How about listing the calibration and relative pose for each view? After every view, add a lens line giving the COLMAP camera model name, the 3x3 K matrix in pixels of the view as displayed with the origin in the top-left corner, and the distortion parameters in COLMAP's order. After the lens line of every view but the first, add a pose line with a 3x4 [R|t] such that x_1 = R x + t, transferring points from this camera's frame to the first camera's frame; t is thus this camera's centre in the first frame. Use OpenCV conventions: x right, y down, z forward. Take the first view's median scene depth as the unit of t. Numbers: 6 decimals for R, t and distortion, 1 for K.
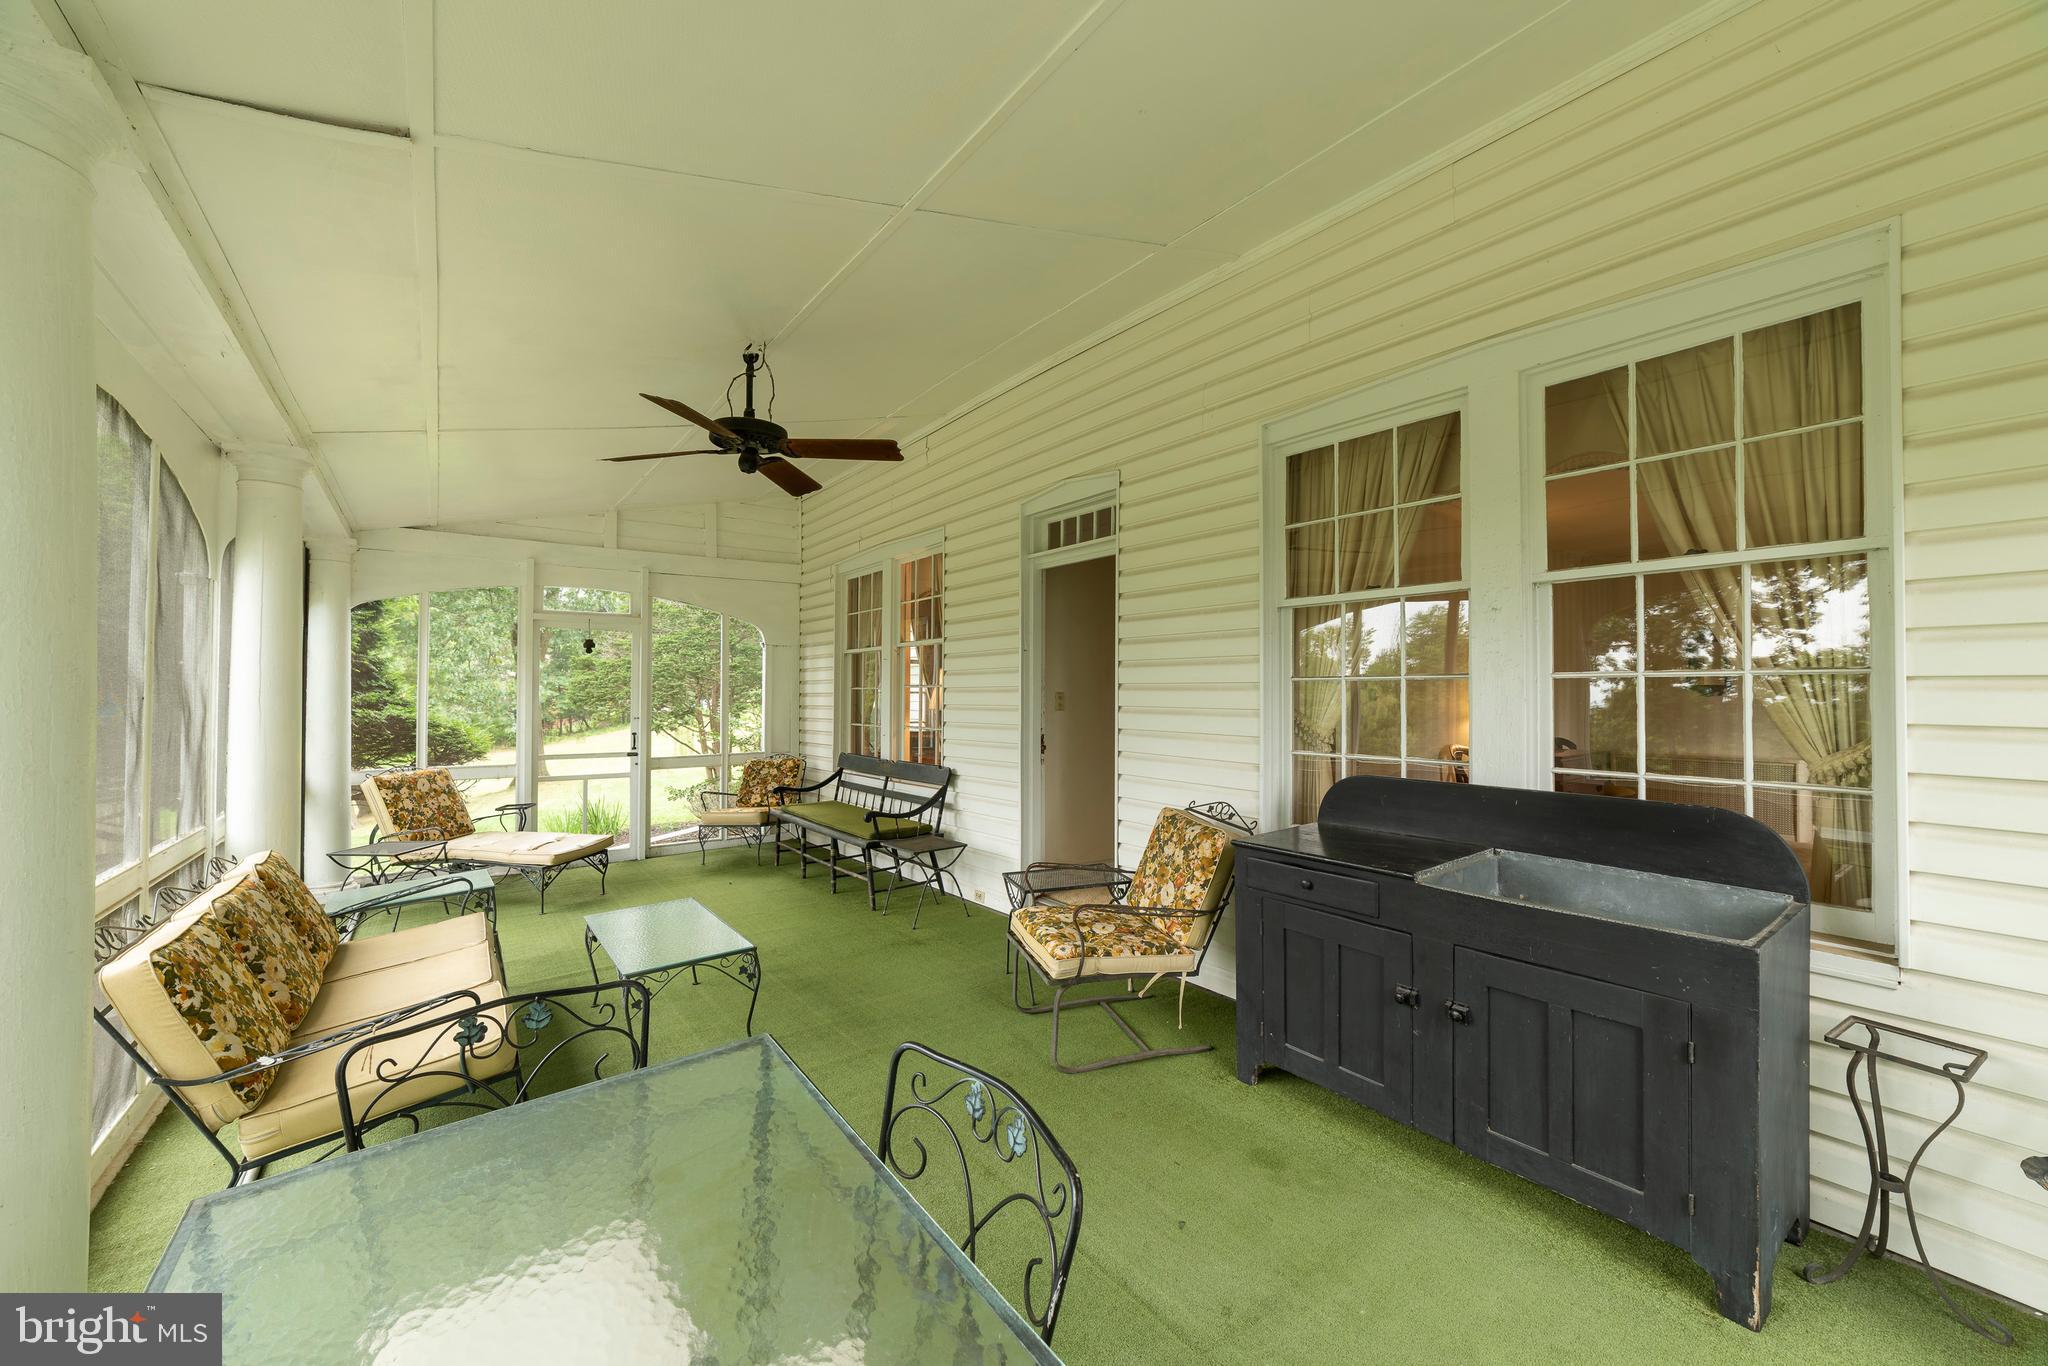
lens RADIAL K [[784.9, 0, 1016.2], [0, 784.9, 684.8], [0, 0, 1]] dist [0.000583, 0.001374]
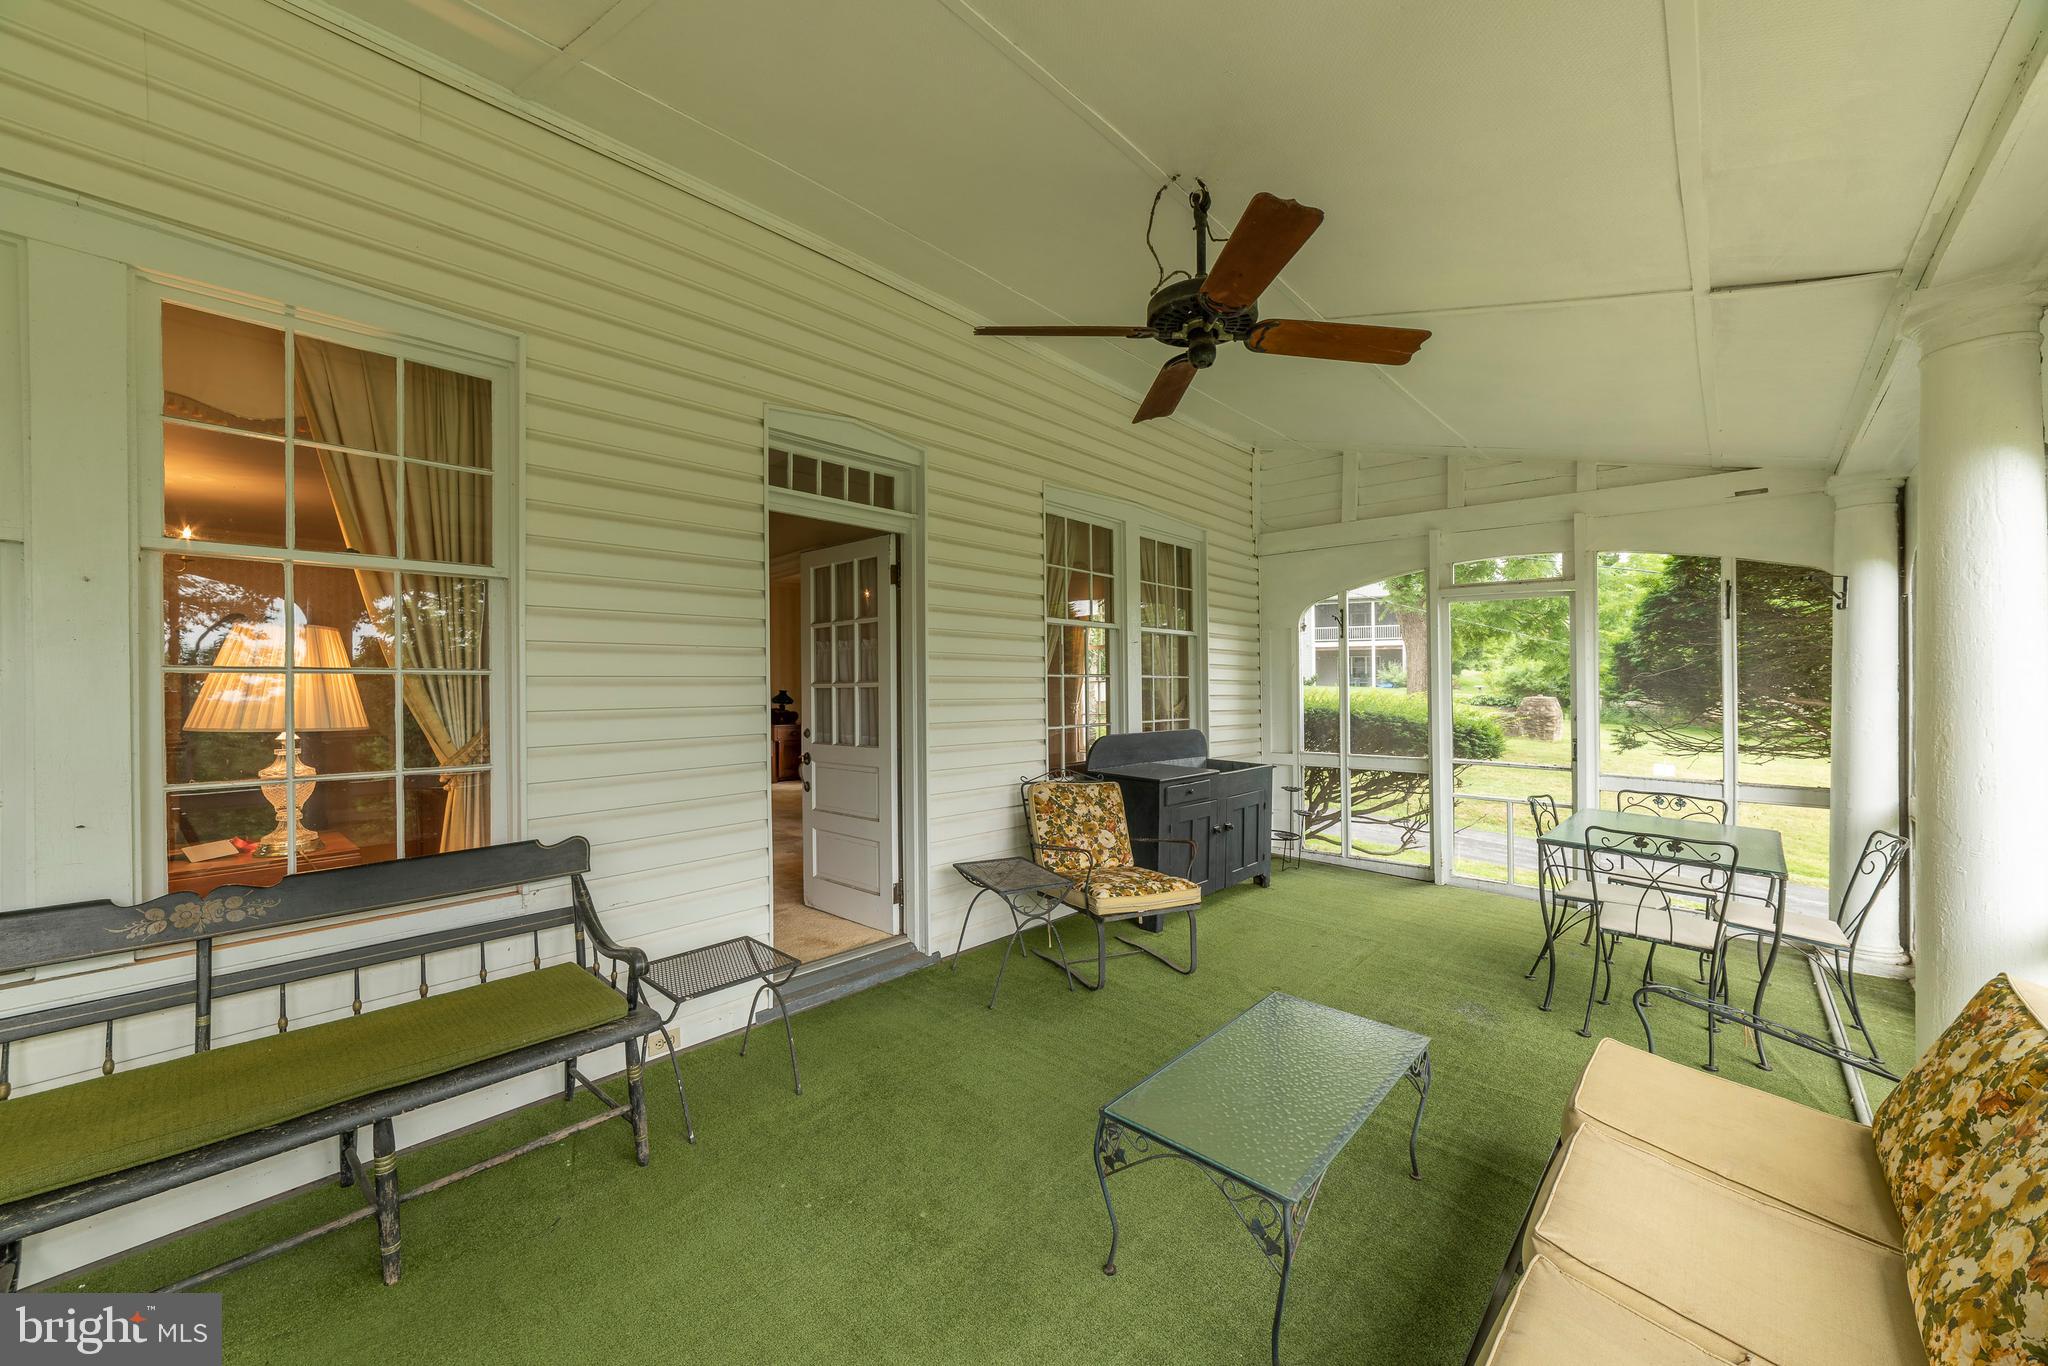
lens RADIAL K [[761.8, 0, 1011.5], [0, 761.8, 684.2], [0, 0, 1]] dist [-0.002946, -0.000090]
pose [[-0.166411, 0.004075, 0.986048, -0.610620], [-0.005449, 0.999972, -0.005052, 0.010241], [-0.986041, -0.006214, -0.166384, 0.815746]]
